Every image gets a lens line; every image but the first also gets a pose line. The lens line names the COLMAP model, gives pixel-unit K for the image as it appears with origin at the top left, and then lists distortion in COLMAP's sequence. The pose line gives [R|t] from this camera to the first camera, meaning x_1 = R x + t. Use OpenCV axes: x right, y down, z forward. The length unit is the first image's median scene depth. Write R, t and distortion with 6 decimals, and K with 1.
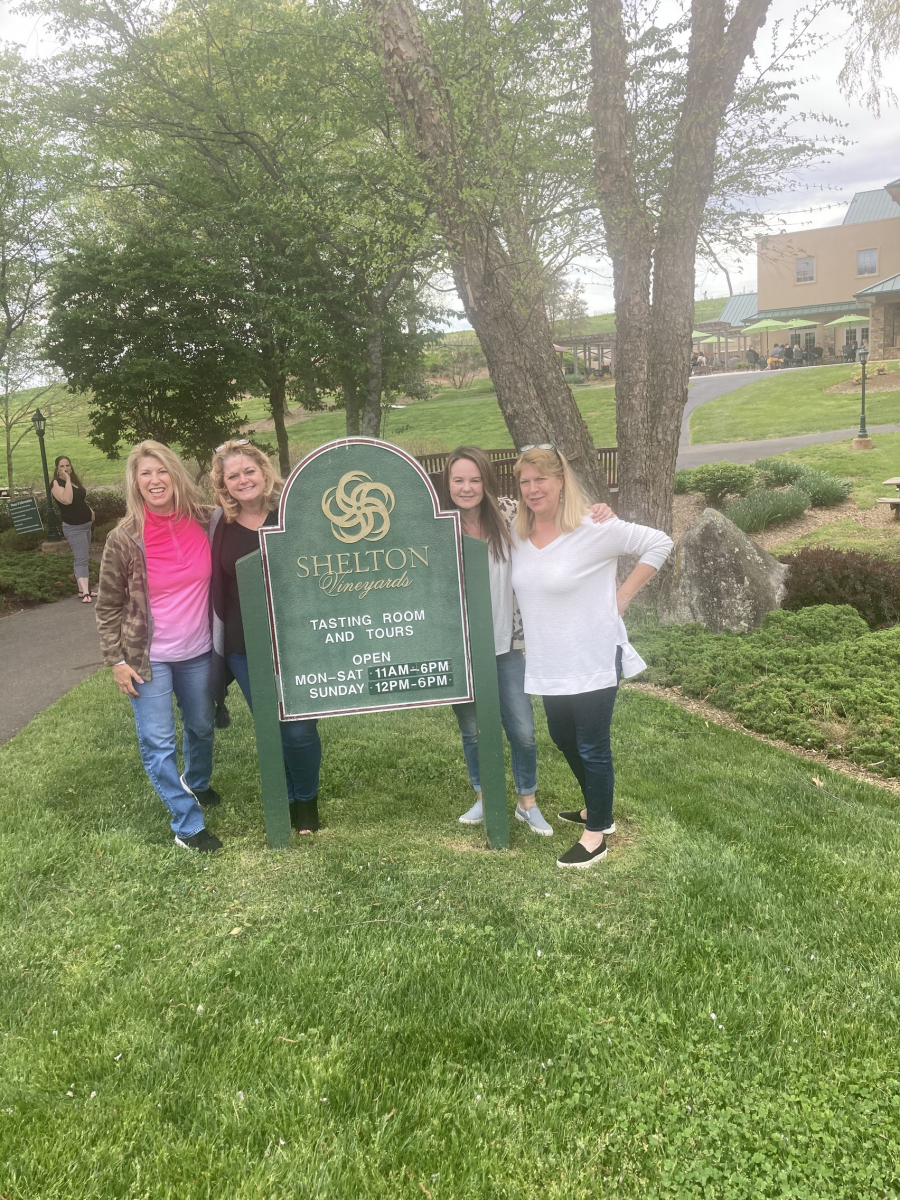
lens RADIAL K [[1066.0, 0, 436.8], [0, 1066.0, 575.8], [0, 0, 1]] dist [0.035264, -0.031295]
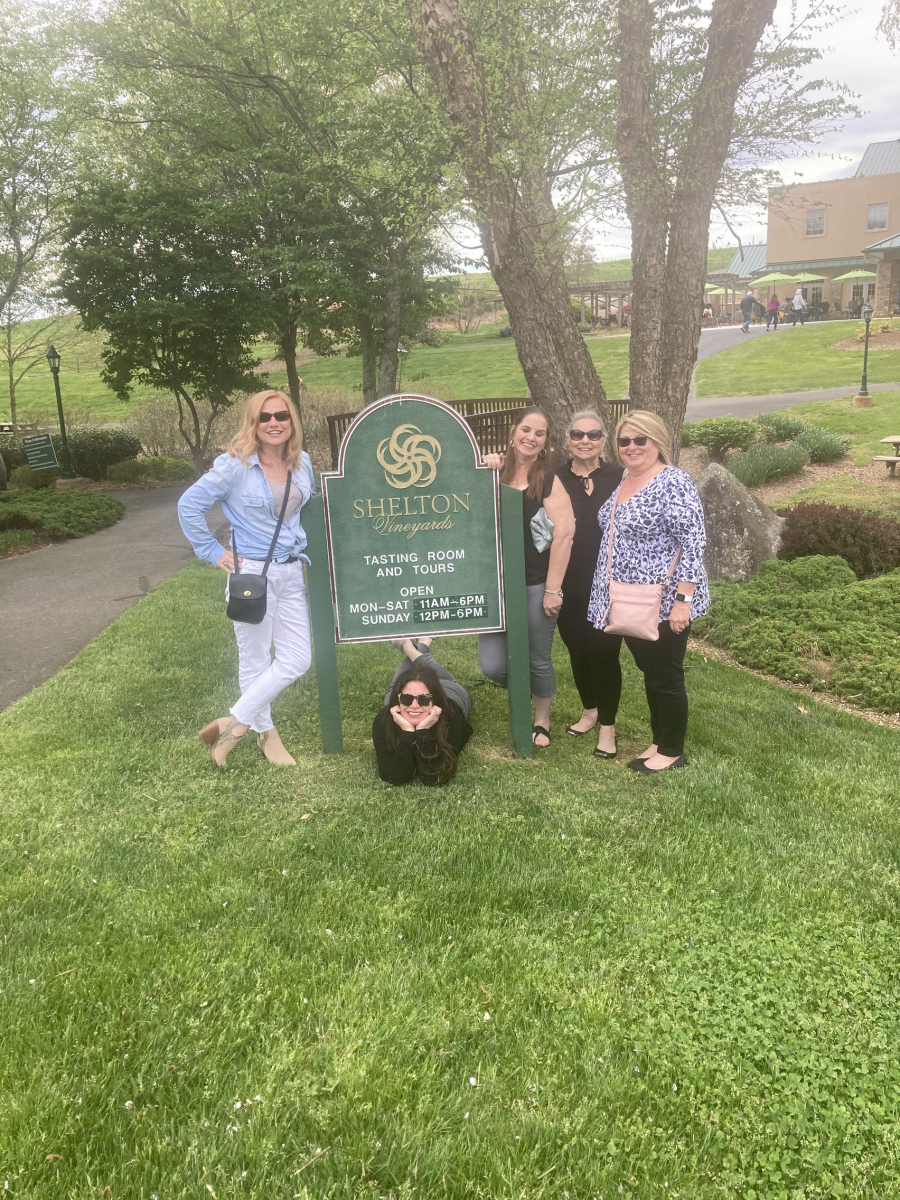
lens RADIAL K [[1066.0, 0, 458.0], [0, 1066.0, 596.5], [0, 0, 1]] dist [0.035264, -0.031295]
pose [[0.999539, 0.020363, 0.022538, -0.036848], [-0.021856, 0.997438, 0.068109, 0.004325], [-0.021093, -0.068570, 0.997423, -0.114818]]
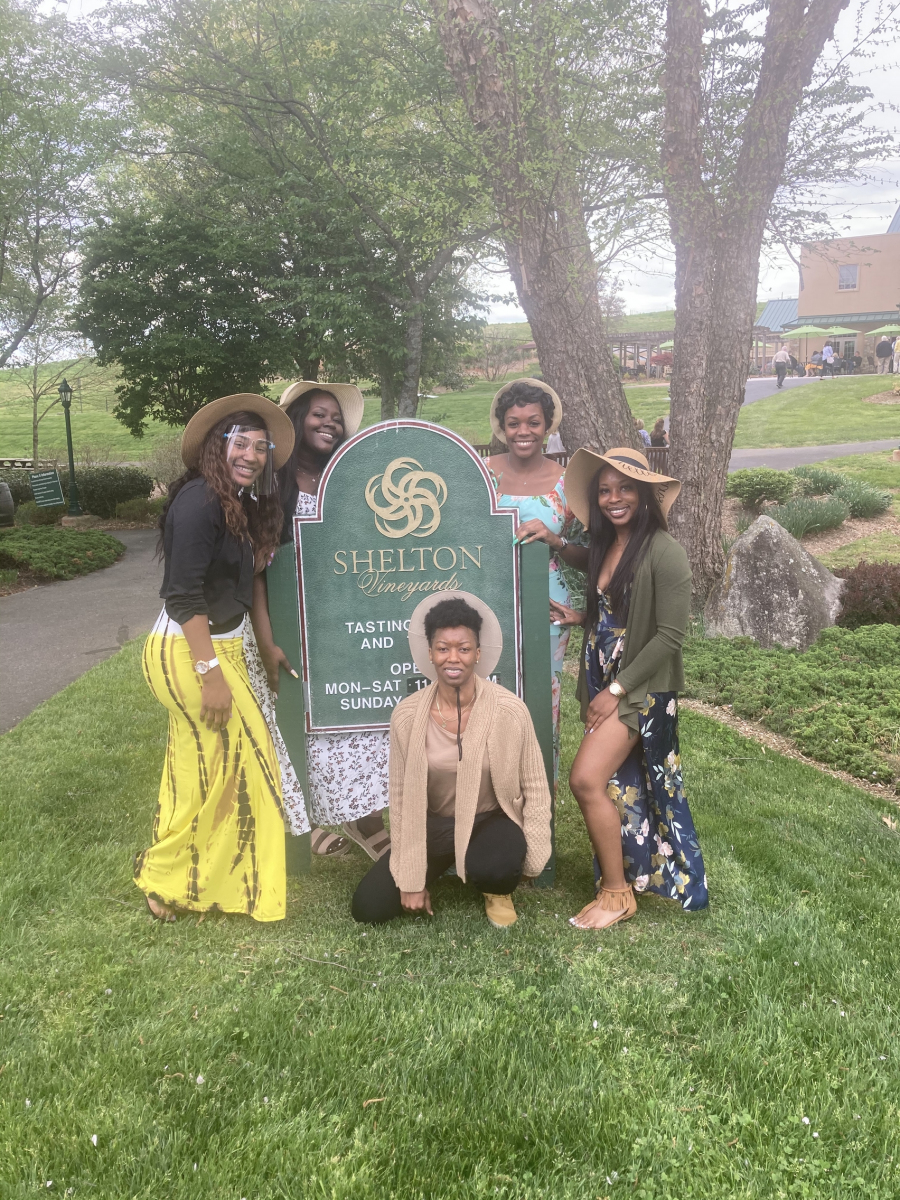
lens RADIAL K [[1066.0, 0, 458.4], [0, 1066.0, 570.9], [0, 0, 1]] dist [0.035264, -0.031295]
pose [[0.998833, 0.048301, -0.000251, -0.022172], [-0.048300, 0.998829, 0.002898, -0.007061], [0.000391, -0.002883, 0.999996, 0.093077]]
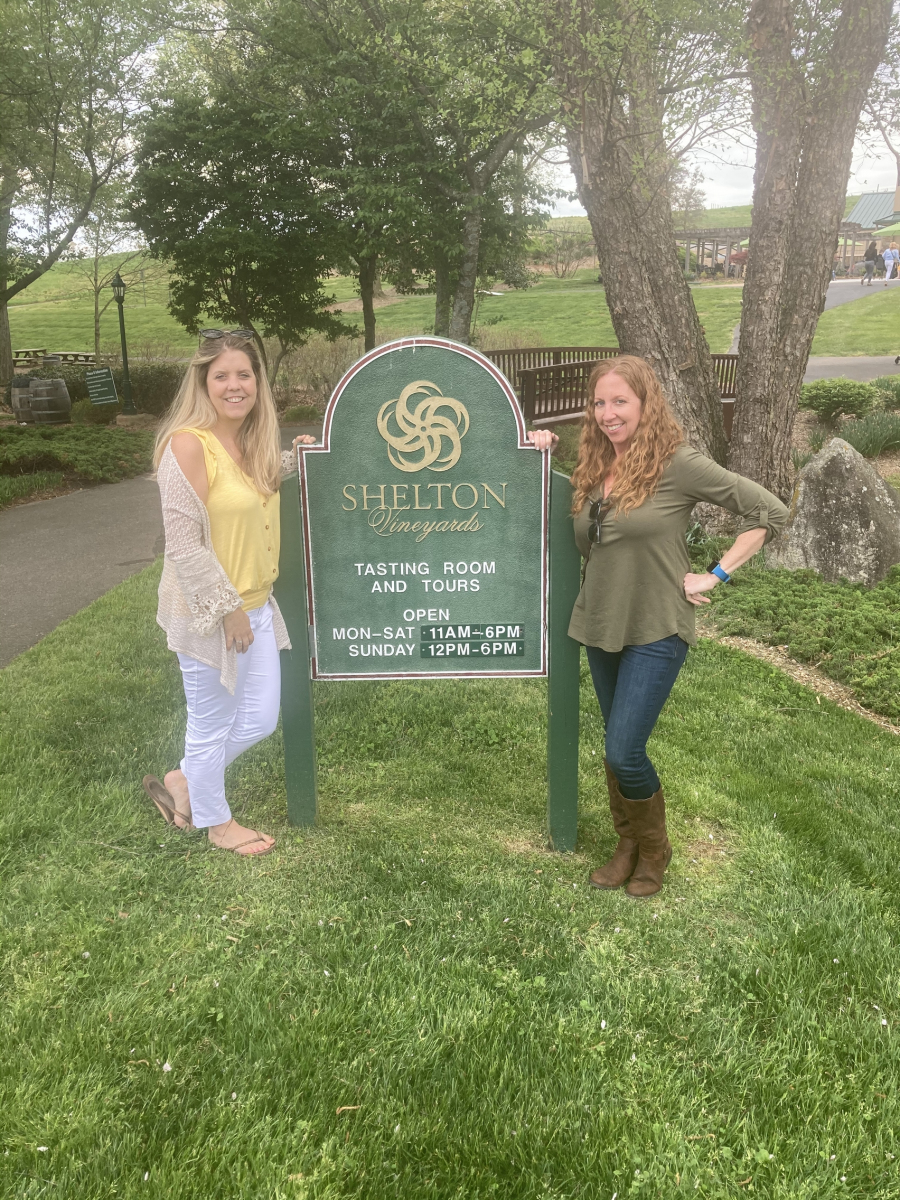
lens RADIAL K [[1066.0, 0, 440.5], [0, 1066.0, 587.8], [0, 0, 1]] dist [0.035264, -0.031295]
pose [[0.994377, 0.082171, -0.066804, 0.001920], [-0.074228, 0.990732, 0.113758, -0.031266], [0.075533, -0.108159, 0.991260, 0.168373]]
